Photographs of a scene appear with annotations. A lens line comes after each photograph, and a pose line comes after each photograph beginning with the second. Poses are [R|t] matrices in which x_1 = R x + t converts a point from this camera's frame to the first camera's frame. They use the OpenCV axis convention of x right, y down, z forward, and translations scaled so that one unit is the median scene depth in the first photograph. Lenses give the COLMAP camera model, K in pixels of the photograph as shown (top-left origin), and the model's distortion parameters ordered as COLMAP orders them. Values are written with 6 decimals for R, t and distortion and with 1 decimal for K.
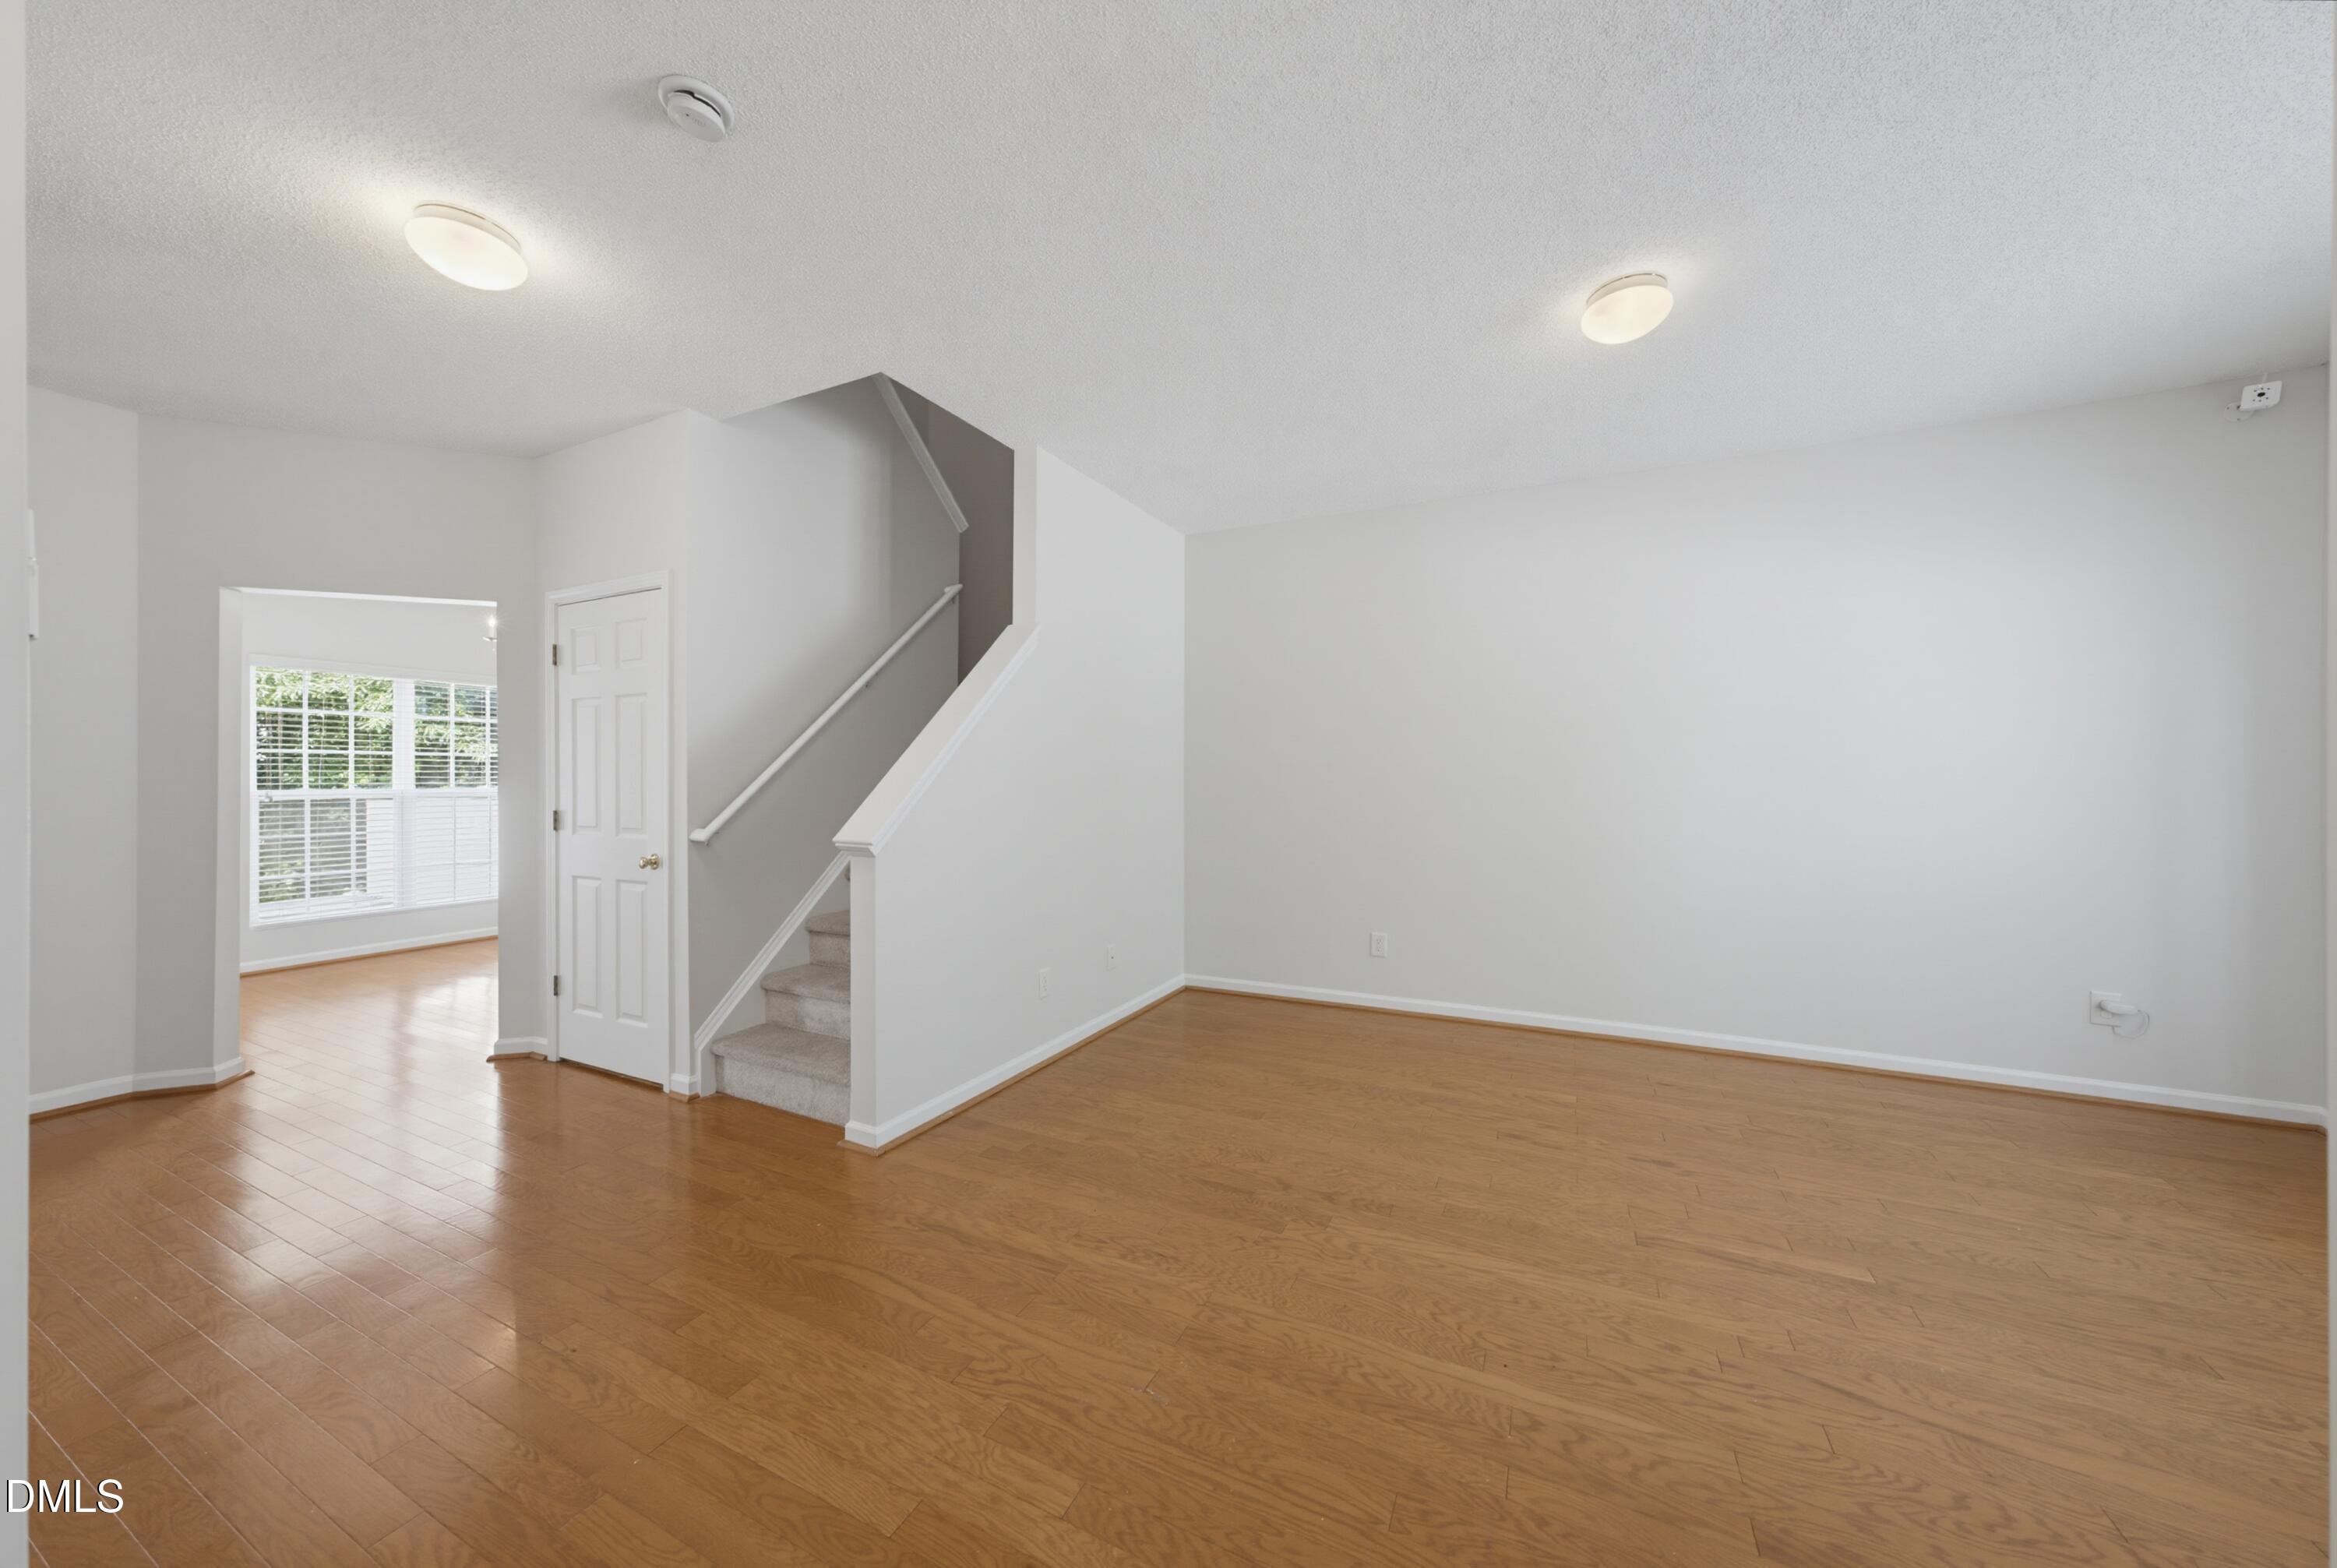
lens RADIAL K [[803.2, 0, 1173.4], [0, 803.2, 776.6], [0, 0, 1]] dist [-0.004514, 0.004396]
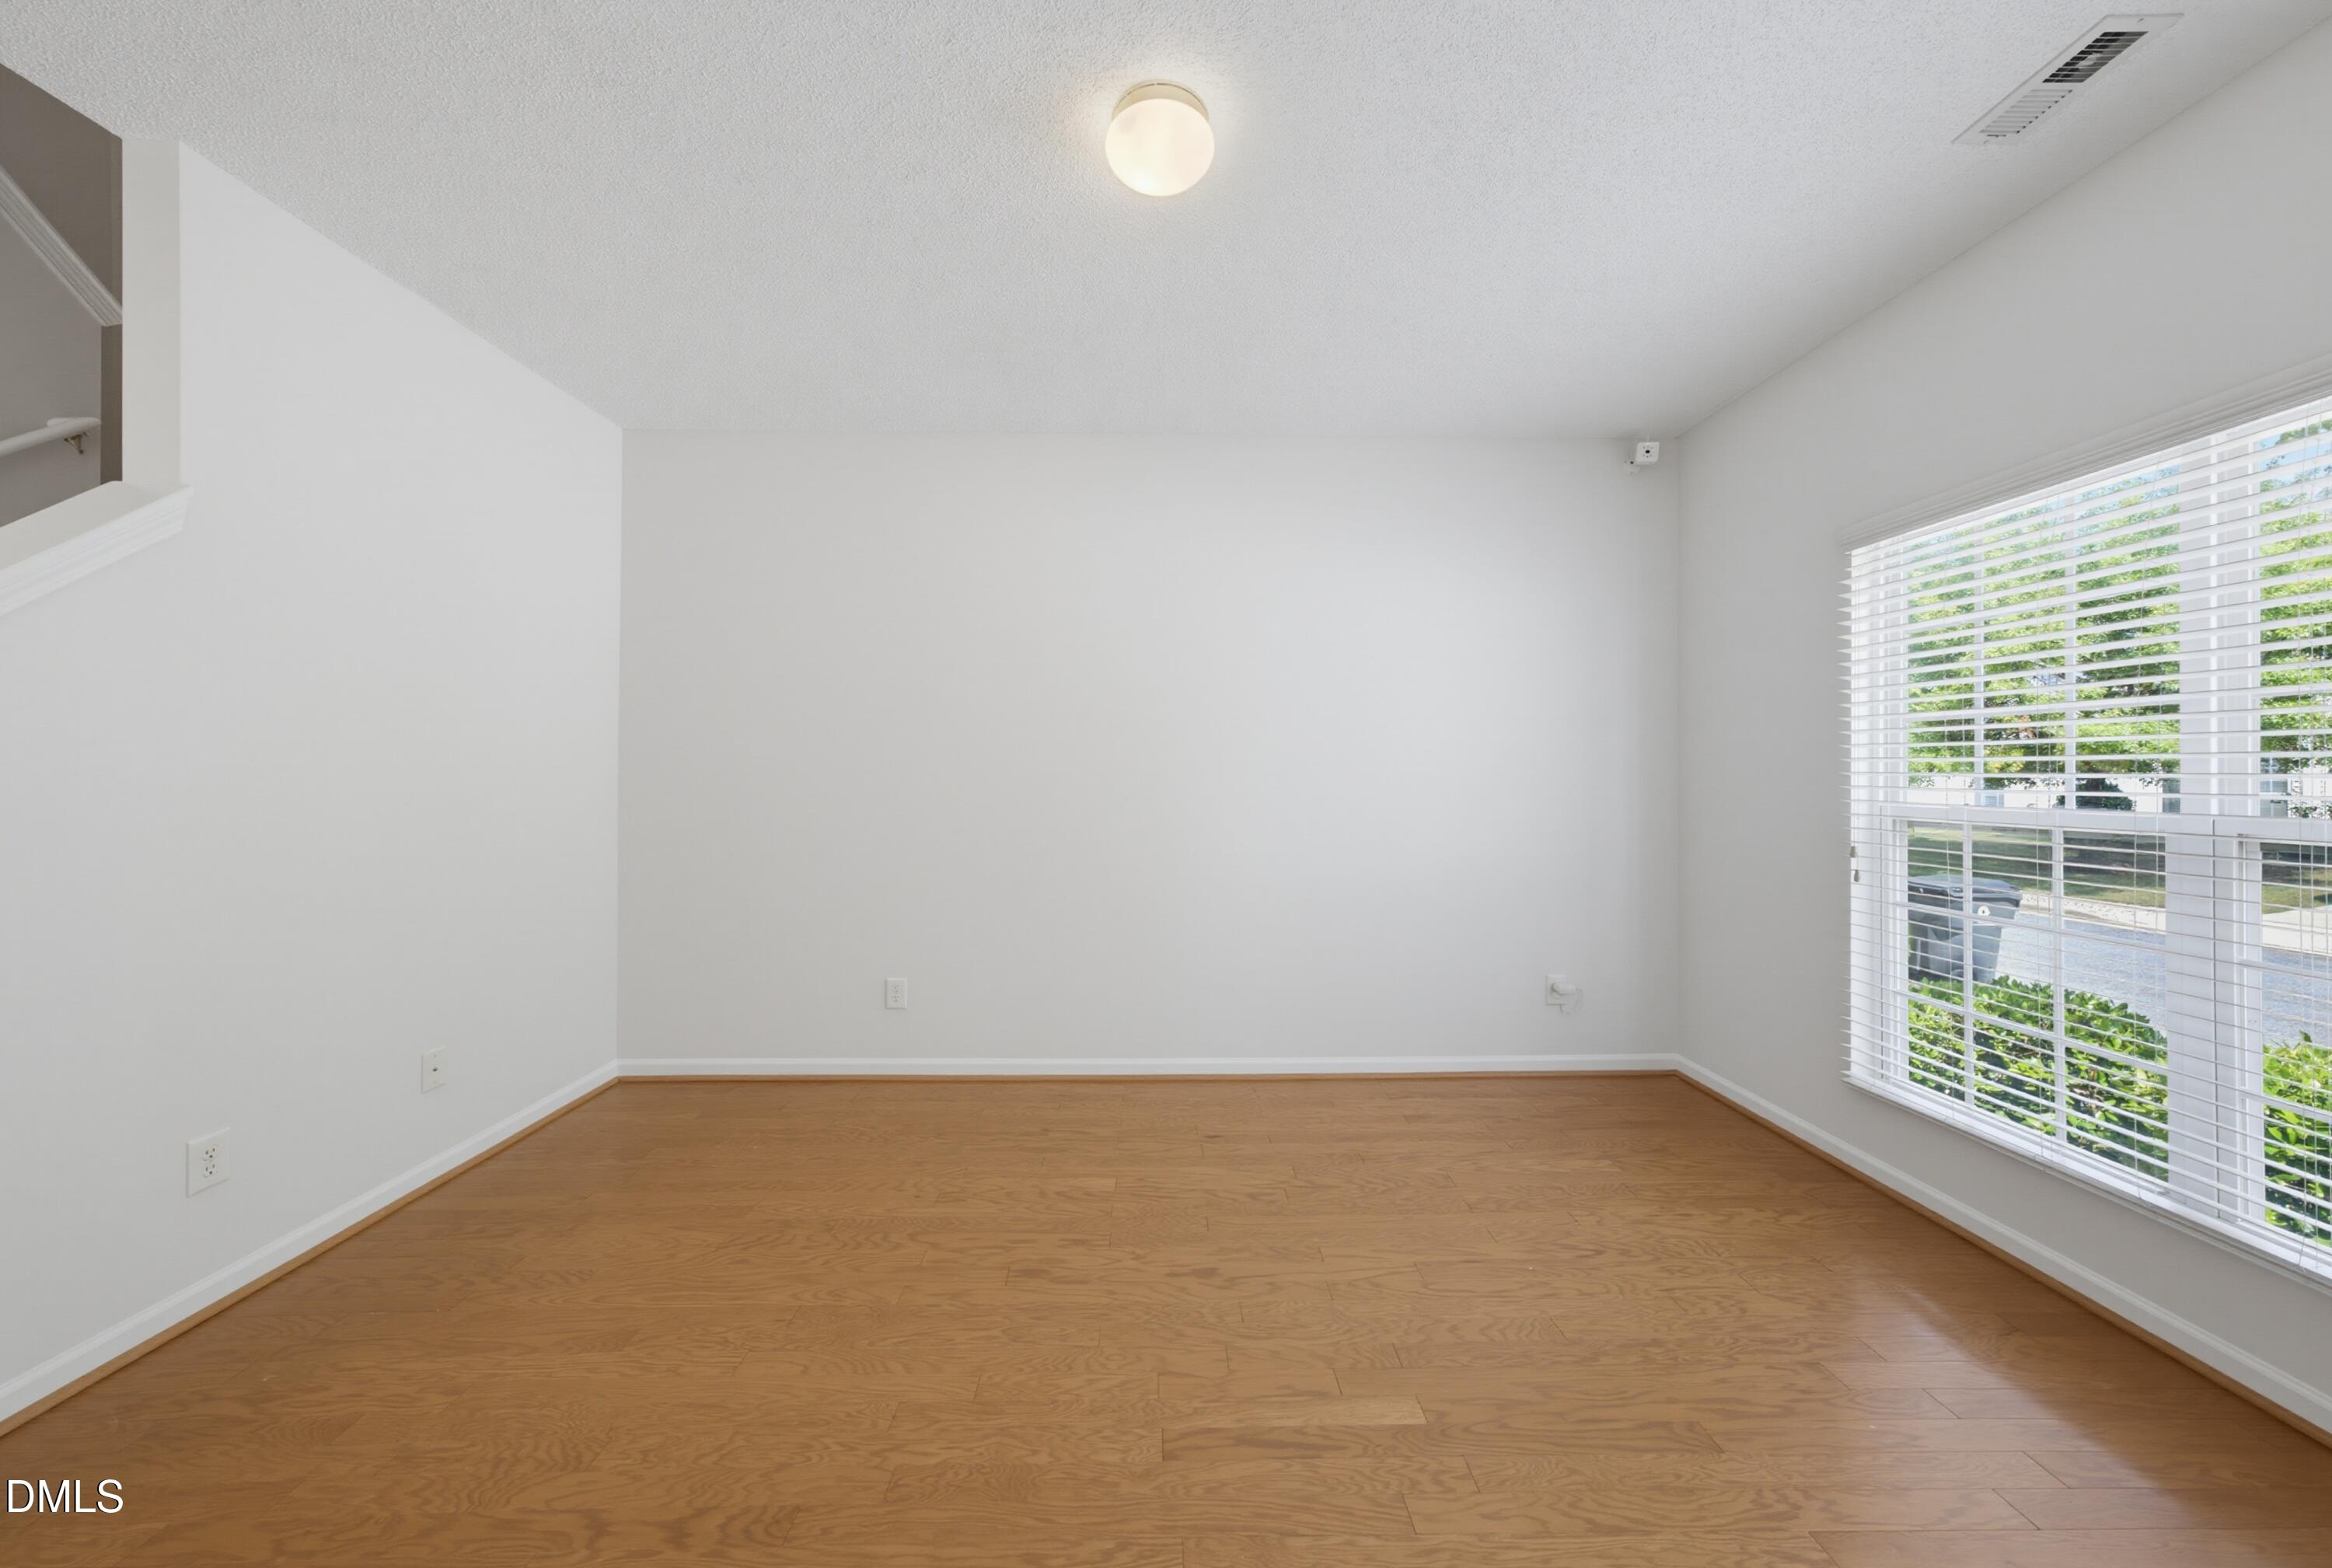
lens RADIAL K [[801.5, 0, 1169.2], [0, 801.5, 773.1], [0, 0, 1]] dist [-0.004514, 0.004396]
pose [[0.888262, 0.003597, 0.459324, 0.182845], [-0.003253, 0.999994, -0.001542, -0.003341], [-0.459326, -0.000125, 0.888268, 0.266675]]
